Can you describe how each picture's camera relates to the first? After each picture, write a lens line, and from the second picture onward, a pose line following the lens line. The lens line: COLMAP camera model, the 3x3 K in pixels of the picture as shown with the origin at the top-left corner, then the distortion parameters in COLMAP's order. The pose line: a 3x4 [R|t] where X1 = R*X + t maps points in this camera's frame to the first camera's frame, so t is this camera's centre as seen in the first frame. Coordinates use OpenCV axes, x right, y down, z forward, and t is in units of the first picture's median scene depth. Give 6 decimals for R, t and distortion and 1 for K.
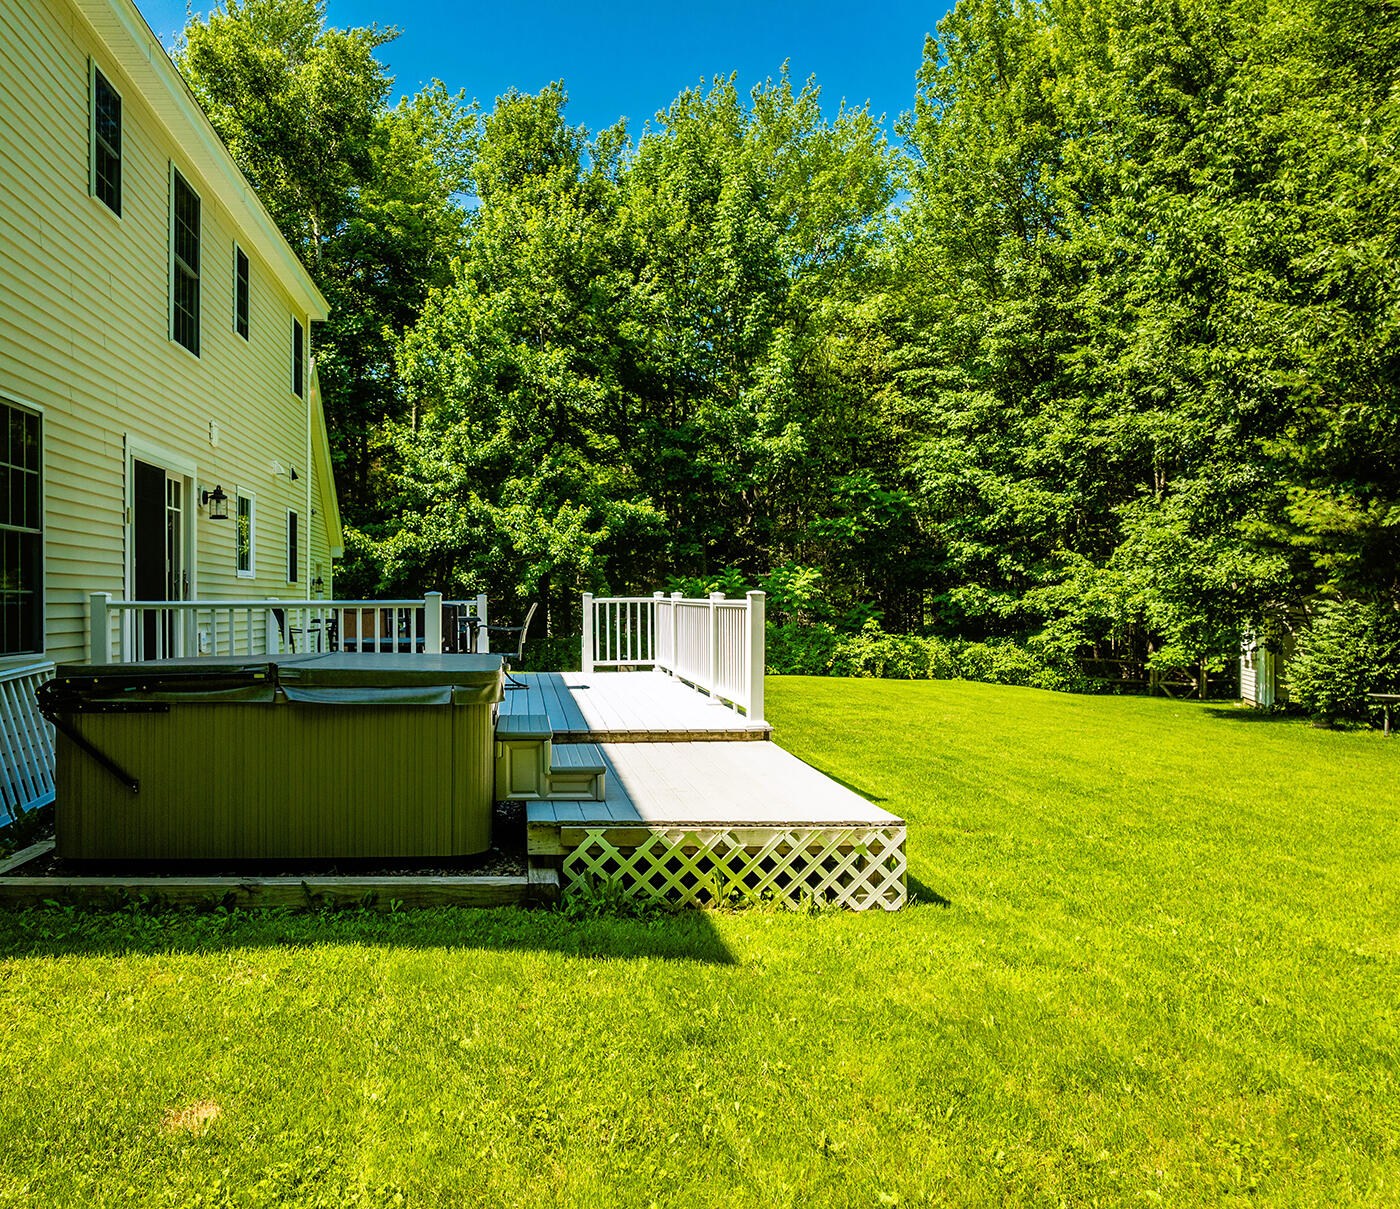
lens RADIAL K [[1222.8, 0, 700.0], [0, 1222.8, 604.5], [0, 0, 1]] dist [-0.029066, -0.007409]
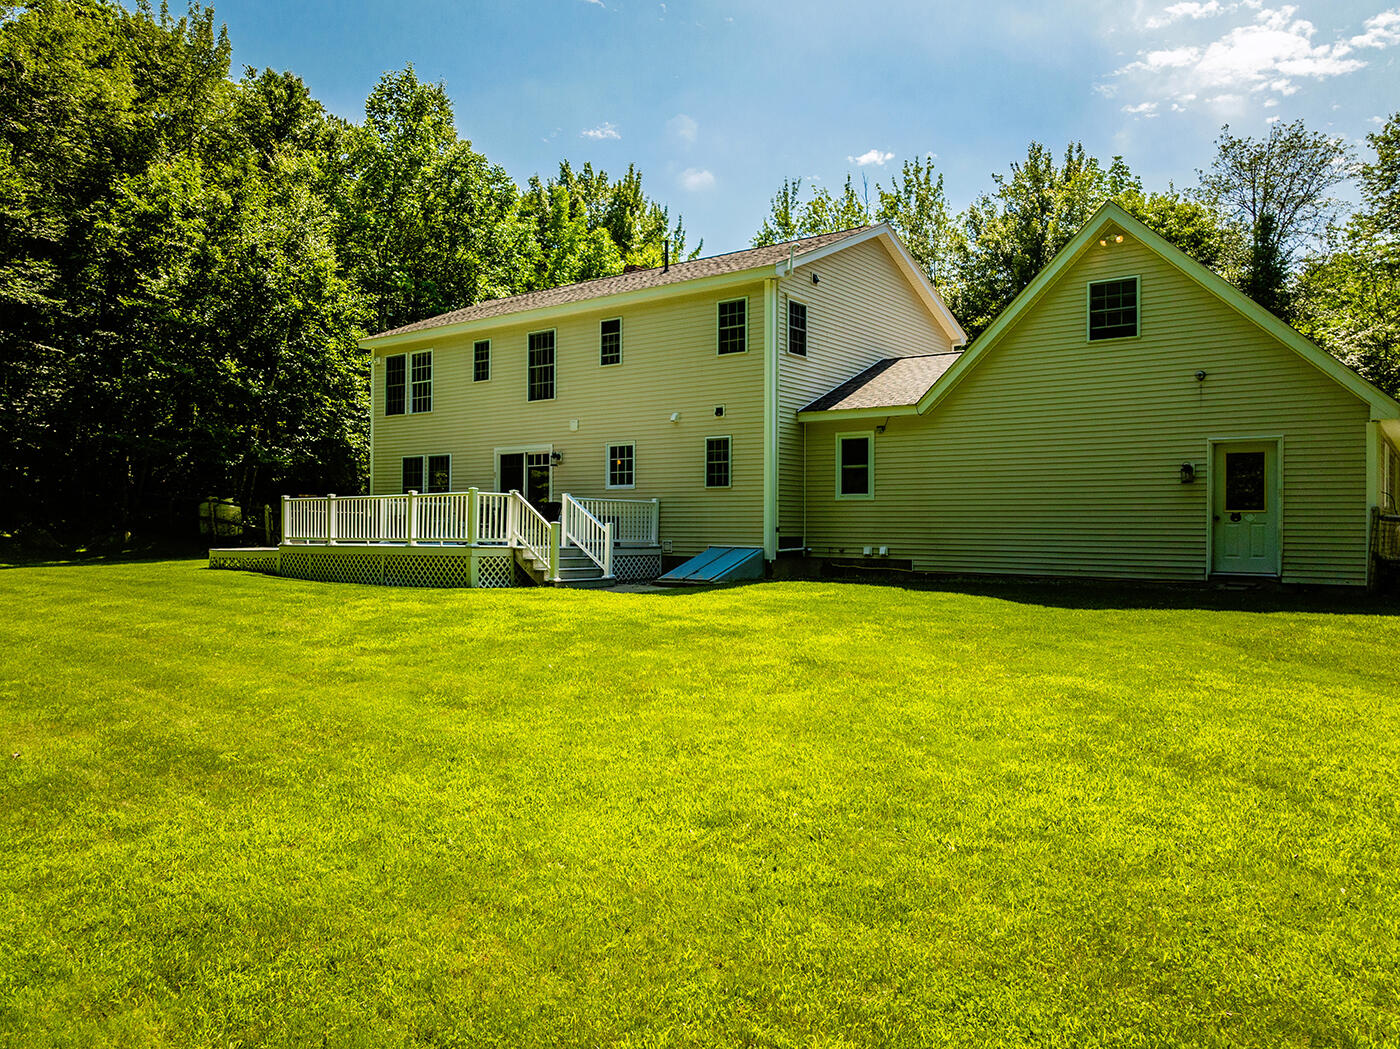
lens RADIAL K [[996.4, 0, 700.0], [0, 996.4, 524.5], [0, 0, 1]] dist [-0.026177, 0.001384]
pose [[-0.653415, -0.009303, -0.756942, 0.183234], [-0.016494, 0.999862, 0.001949, 0.006623], [0.756820, 0.013758, -0.653479, 0.522426]]
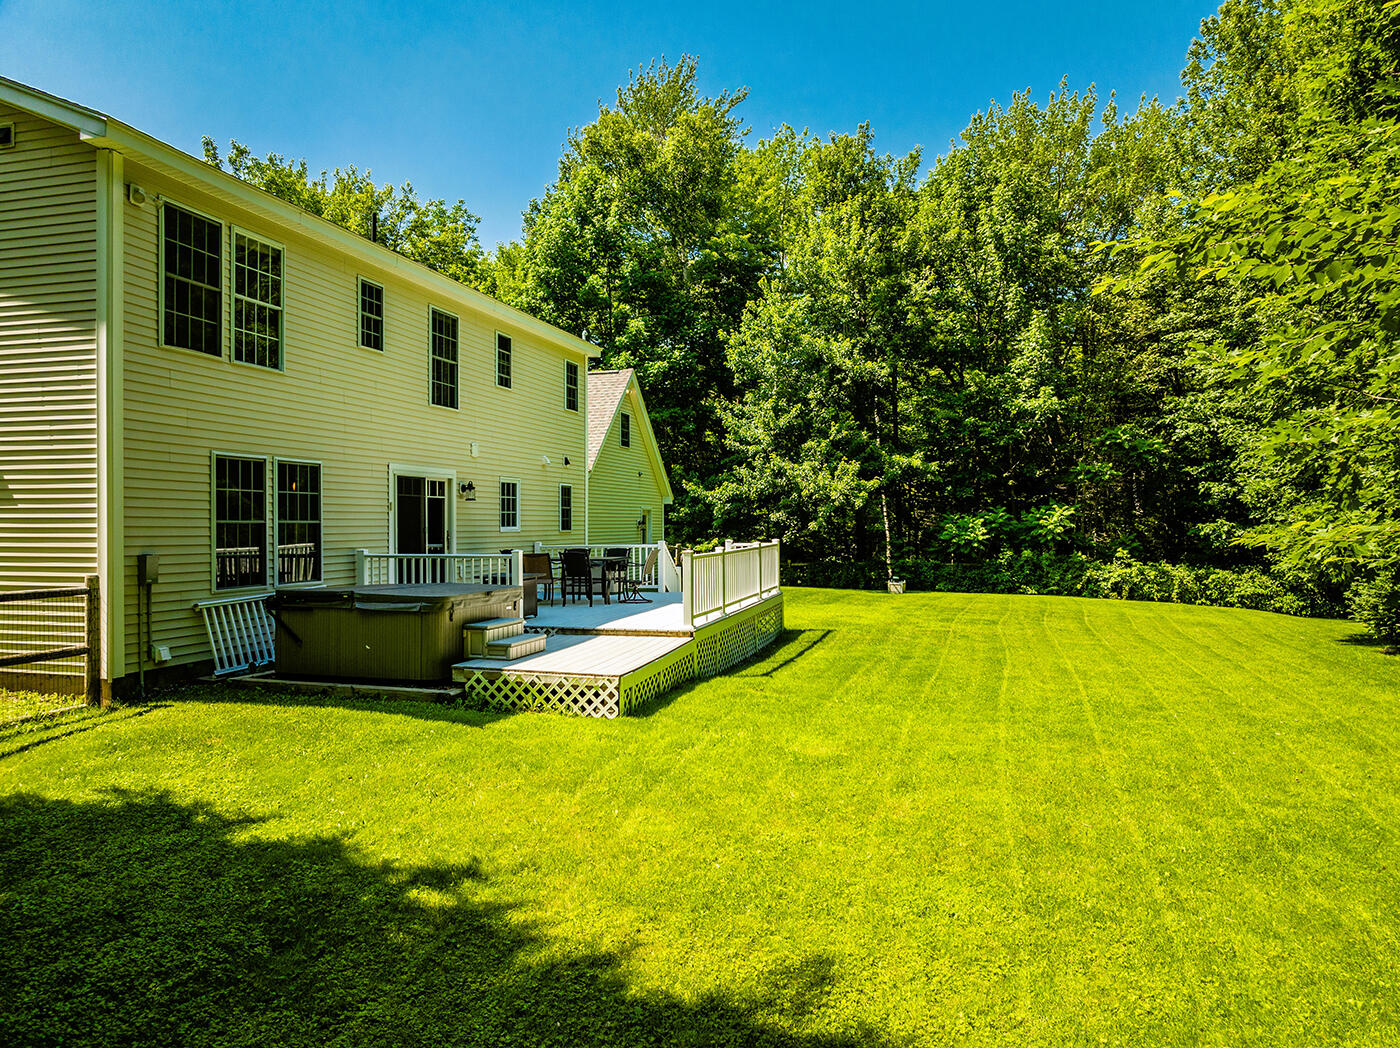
lens RADIAL K [[996.4, 0, 700.0], [0, 996.4, 524.0], [0, 0, 1]] dist [-0.026177, 0.001384]
pose [[0.946682, -0.000438, -0.322168, 0.082544], [-0.001900, 0.999974, -0.006943, -0.006217], [0.322163, 0.007185, 0.946657, -0.052177]]
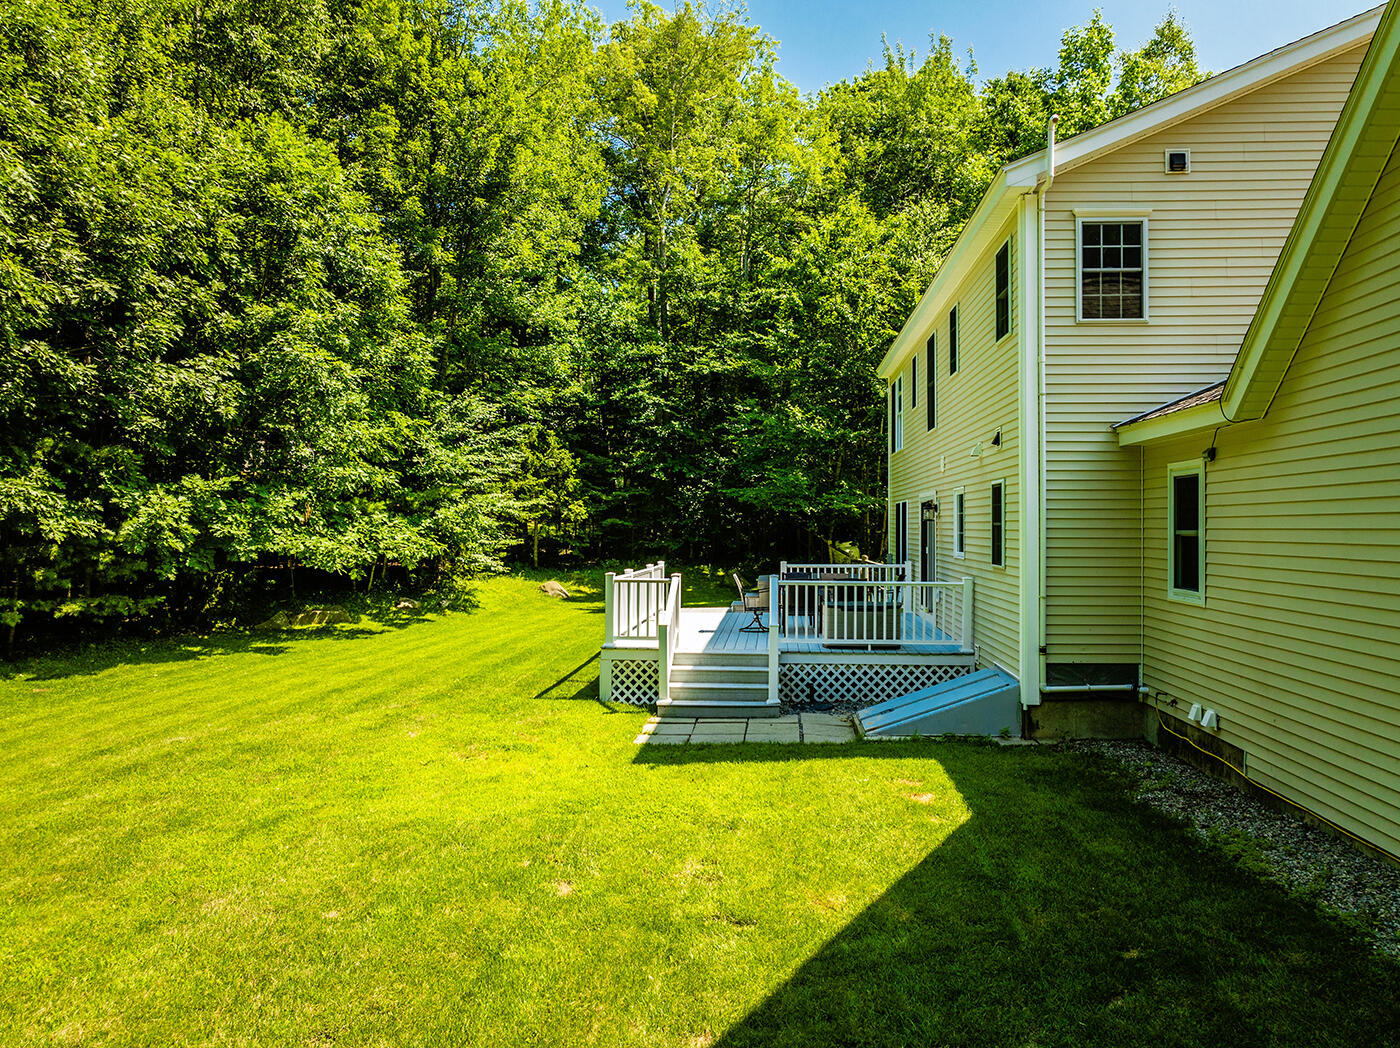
lens RADIAL K [[996.4, 0, 700.0], [0, 996.4, 524.0], [0, 0, 1]] dist [-0.026177, 0.001384]
pose [[-0.991163, 0.000869, 0.132649, -0.055425], [0.001480, 0.999989, 0.004510, -0.016103], [-0.132644, 0.004666, -0.991153, 0.511648]]
